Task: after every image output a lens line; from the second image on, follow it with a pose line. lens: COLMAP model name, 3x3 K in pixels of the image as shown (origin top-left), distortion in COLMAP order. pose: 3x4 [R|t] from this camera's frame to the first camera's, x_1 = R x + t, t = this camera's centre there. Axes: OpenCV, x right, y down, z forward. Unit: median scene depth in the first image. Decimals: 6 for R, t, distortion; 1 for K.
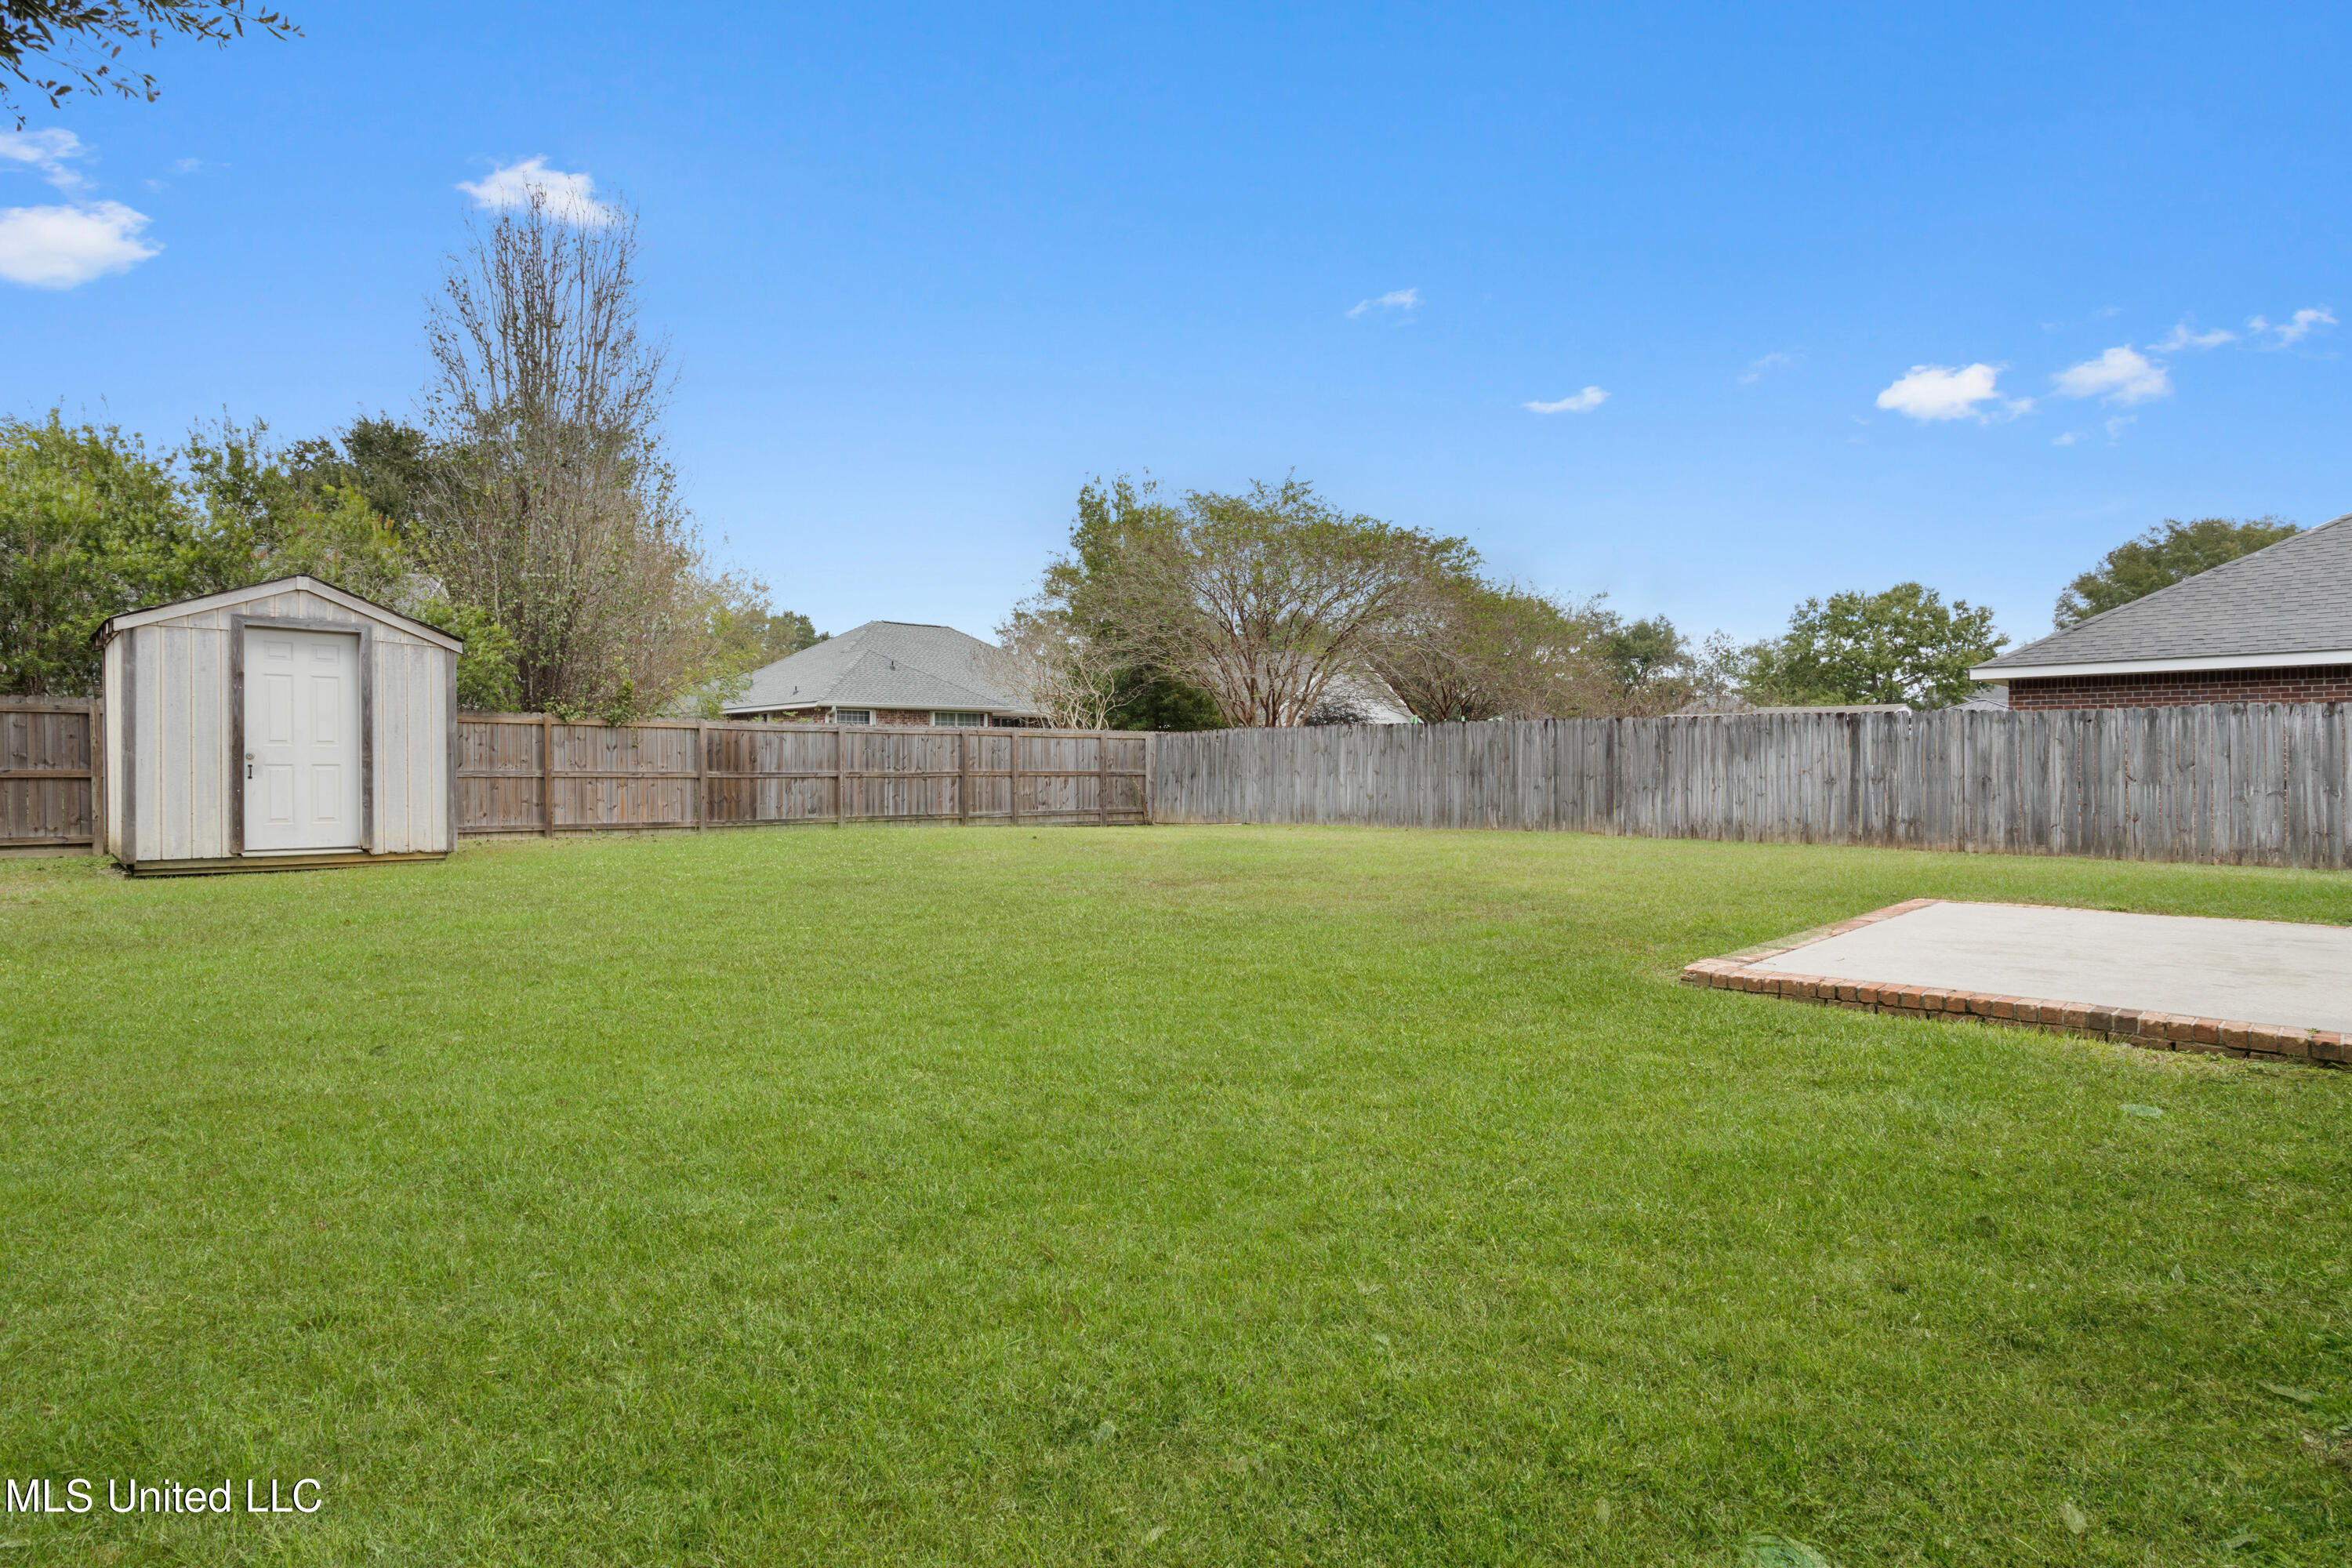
lens RADIAL K [[1221.1, 0, 1177.7], [0, 1221.1, 774.5], [0, 0, 1]] dist [-0.045078, 0.024514]
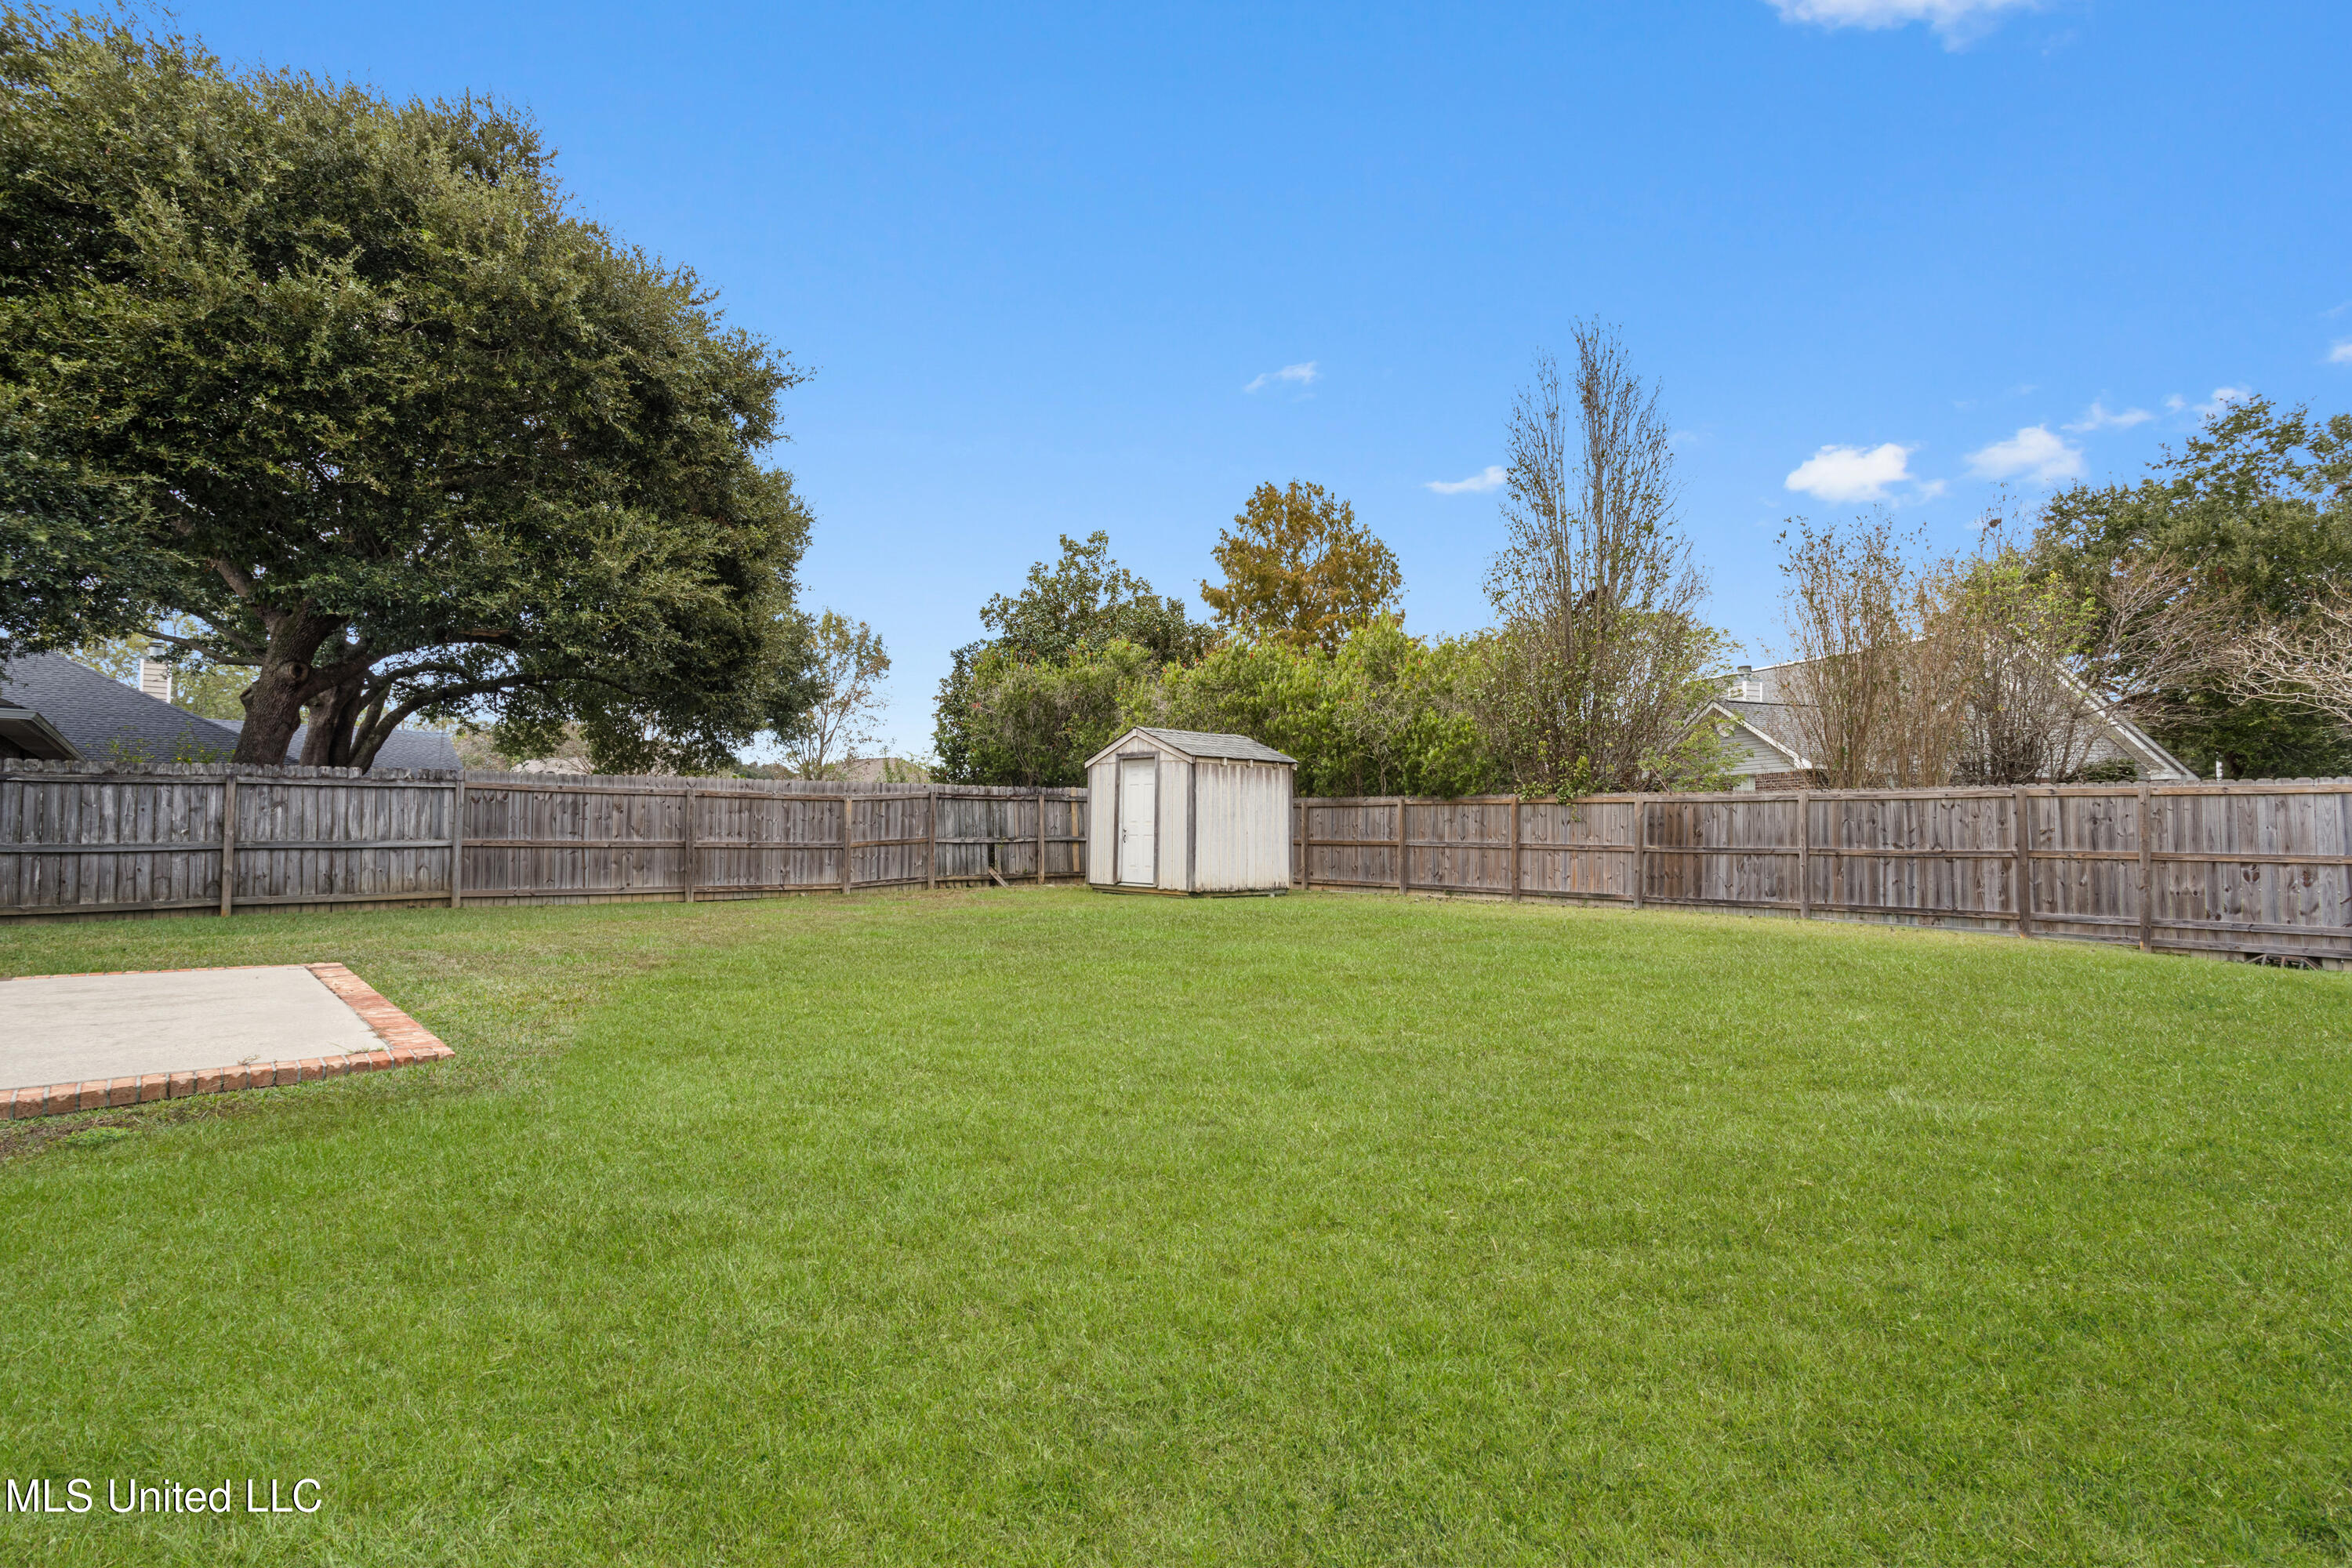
lens RADIAL K [[1137.6, 0, 1177.3], [0, 1137.6, 792.6], [0, 0, 1]] dist [-0.045867, 0.026069]
pose [[-0.025754, -0.034637, -0.999068, 0.547156], [-0.014394, 0.999309, -0.034275, -0.008663], [0.999565, 0.013497, -0.026235, 0.653845]]
